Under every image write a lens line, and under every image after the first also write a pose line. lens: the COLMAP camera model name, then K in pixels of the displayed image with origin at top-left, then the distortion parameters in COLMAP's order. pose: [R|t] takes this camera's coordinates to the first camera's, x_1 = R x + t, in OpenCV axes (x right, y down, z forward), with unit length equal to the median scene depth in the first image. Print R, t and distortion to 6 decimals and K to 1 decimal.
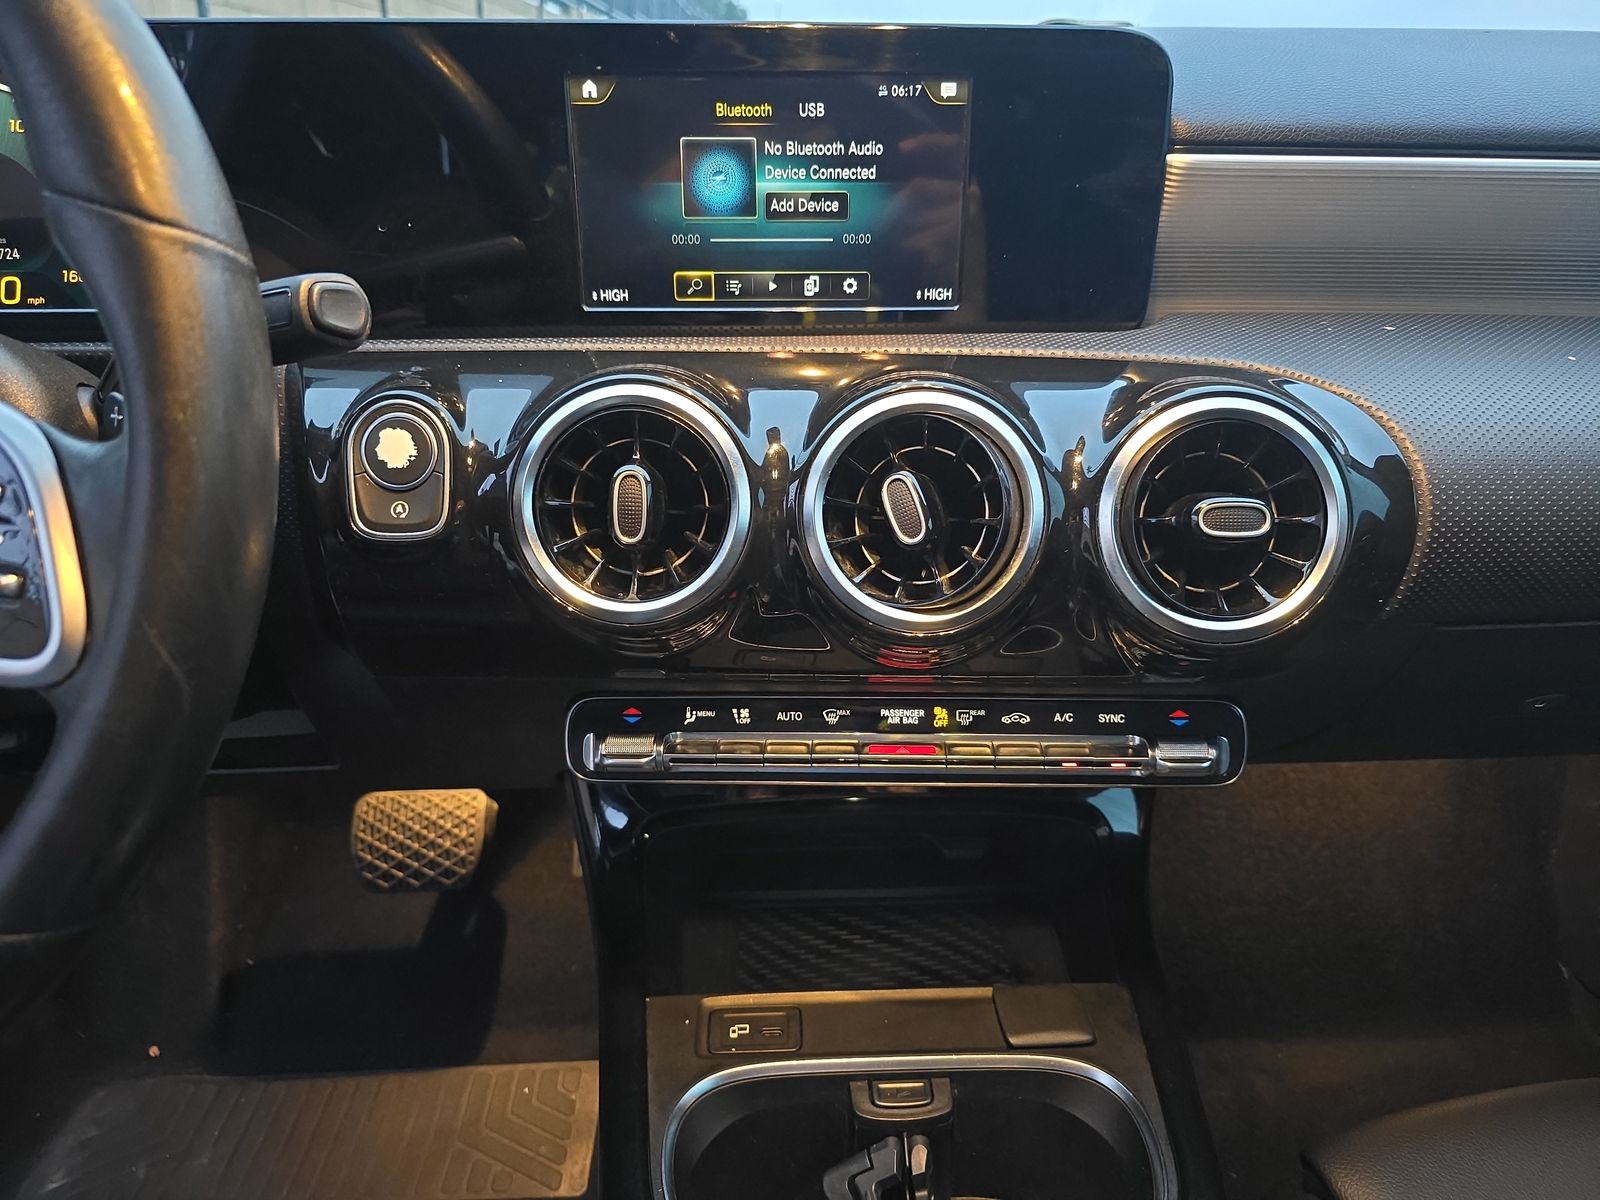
lens RADIAL K [[1071.5, 0, 803.0], [0, 1071.5, 603.3], [0, 0, 1]] dist [0.050934, -0.037374]
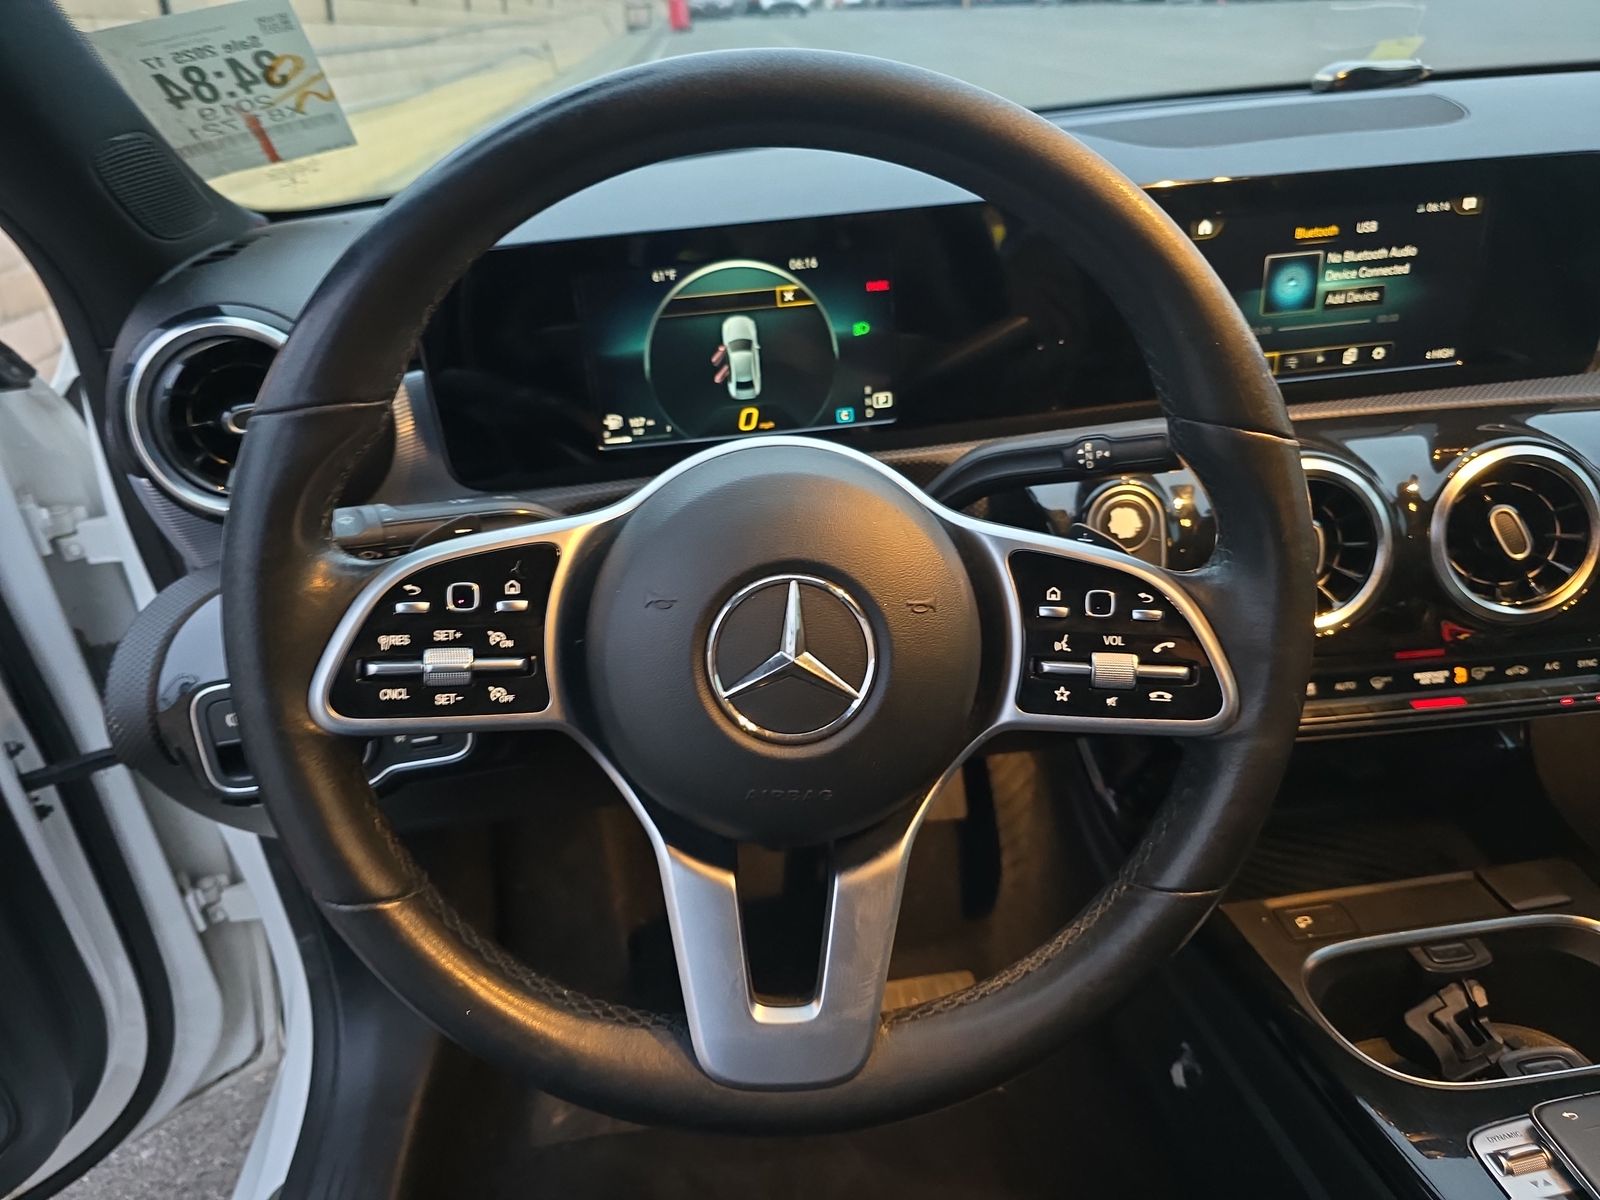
lens RADIAL K [[1071.5, 0, 794.5], [0, 1071.5, 594.8], [0, 0, 1]] dist [0.050934, -0.037374]
pose [[0.993898, -0.096468, 0.053492, -0.771247], [0.092844, 0.993455, 0.066541, -0.161935], [-0.059561, -0.061168, 0.996349, -0.286734]]
